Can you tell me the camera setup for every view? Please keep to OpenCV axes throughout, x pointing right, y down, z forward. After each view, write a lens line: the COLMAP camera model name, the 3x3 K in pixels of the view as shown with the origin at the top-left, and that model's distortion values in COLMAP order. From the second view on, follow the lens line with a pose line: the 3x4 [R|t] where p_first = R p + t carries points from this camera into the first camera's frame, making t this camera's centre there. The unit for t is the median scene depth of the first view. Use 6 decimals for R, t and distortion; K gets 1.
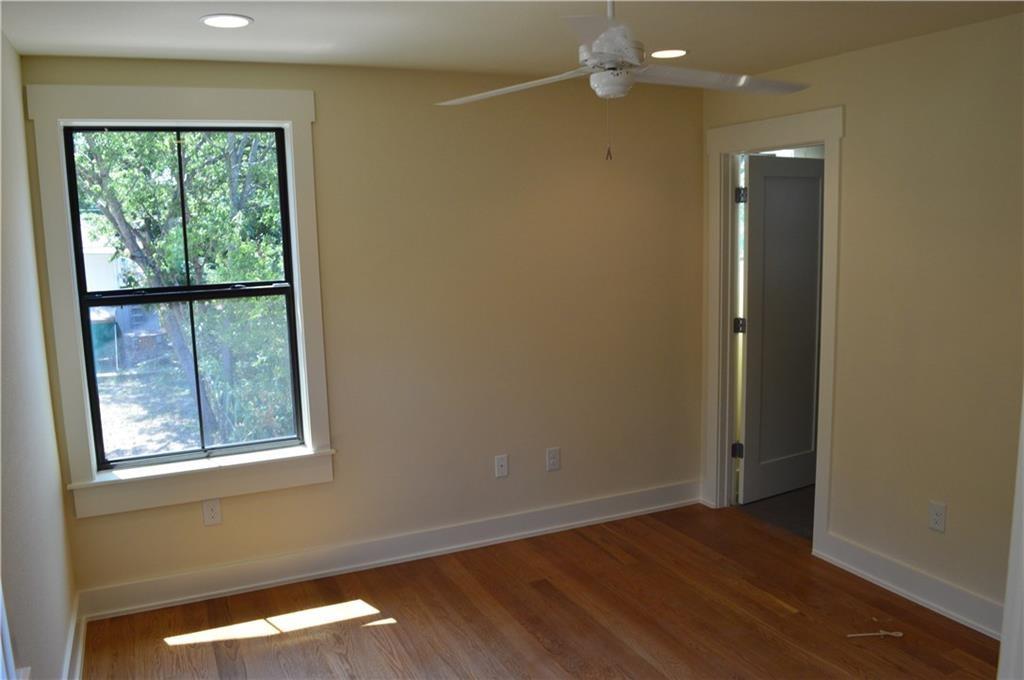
lens RADIAL K [[817.7, 0, 512.0], [0, 817.7, 340.0], [0, 0, 1]] dist [-0.079271, -0.004420]
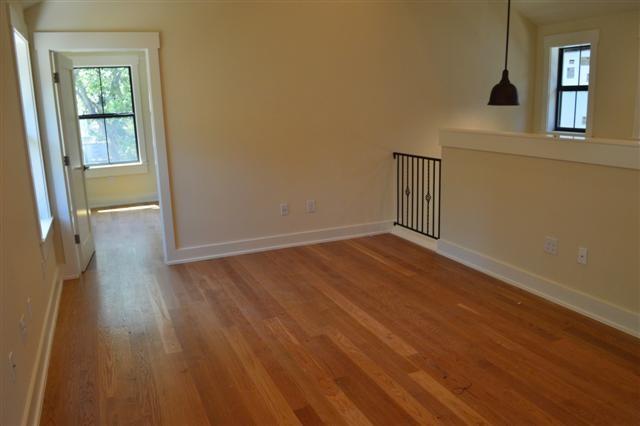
lens RADIAL K [[511.0, 0, 320.0], [0, 511.0, 213.0], [0, 0, 1]] dist [-0.079271, -0.004420]
pose [[0.999739, 0.000993, -0.022838, 0.526790], [0.000822, 0.996849, 0.079314, 0.171732], [0.022844, -0.079312, 0.996588, -1.055254]]
